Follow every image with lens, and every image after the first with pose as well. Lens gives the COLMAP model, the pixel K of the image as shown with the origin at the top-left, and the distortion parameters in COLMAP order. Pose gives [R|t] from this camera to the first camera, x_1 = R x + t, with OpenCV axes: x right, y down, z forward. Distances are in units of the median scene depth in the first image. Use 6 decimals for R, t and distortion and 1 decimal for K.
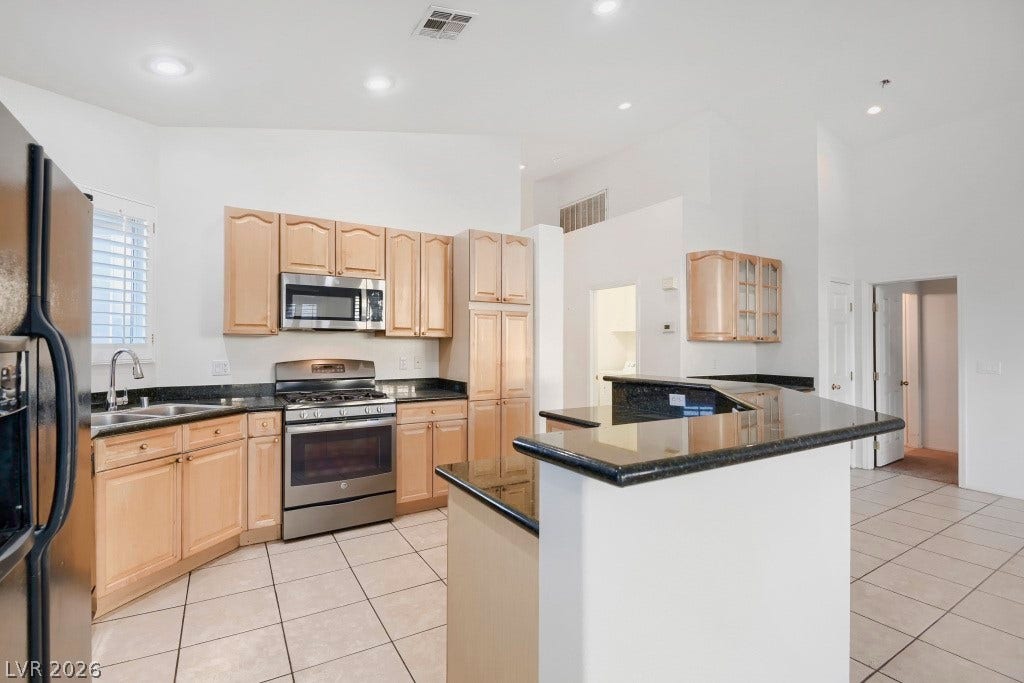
lens RADIAL K [[470.0, 0, 507.1], [0, 470.0, 342.8], [0, 0, 1]] dist [0.003431, -0.004140]
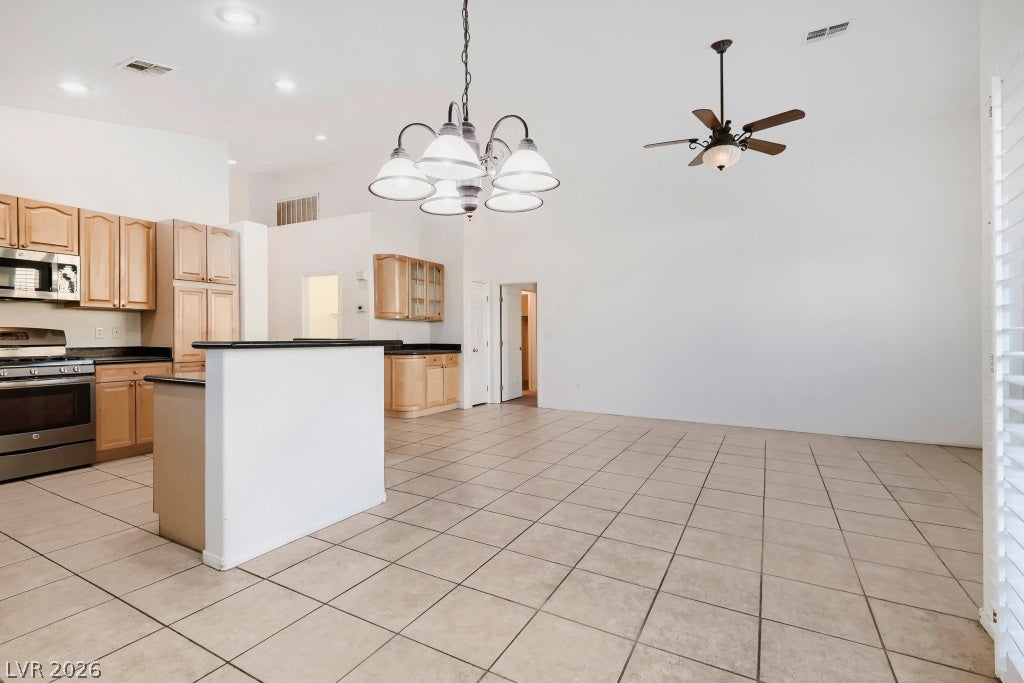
lens RADIAL K [[470.0, 0, 529.3], [0, 470.0, 338.2], [0, 0, 1]] dist [0.003431, -0.004140]
pose [[0.850229, -0.005673, 0.526382, 0.057364], [0.000162, 0.999945, 0.010514, 0.047720], [-0.526412, -0.008854, 0.850183, -0.486669]]
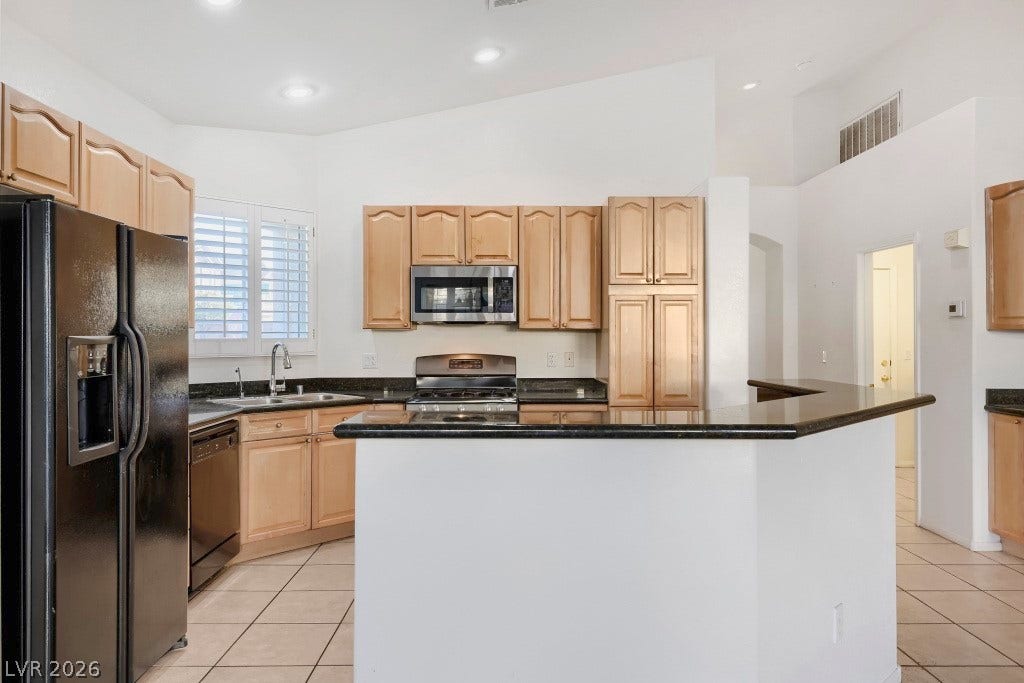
lens RADIAL K [[687.7, 0, 517.1], [0, 687.7, 337.7], [0, 0, 1]] dist [0.027670, 0.001585]
pose [[0.861392, -0.002858, -0.507932, 0.388402], [0.005466, 0.999978, 0.003644, -0.001749], [0.507911, -0.005915, 0.861390, -0.118579]]
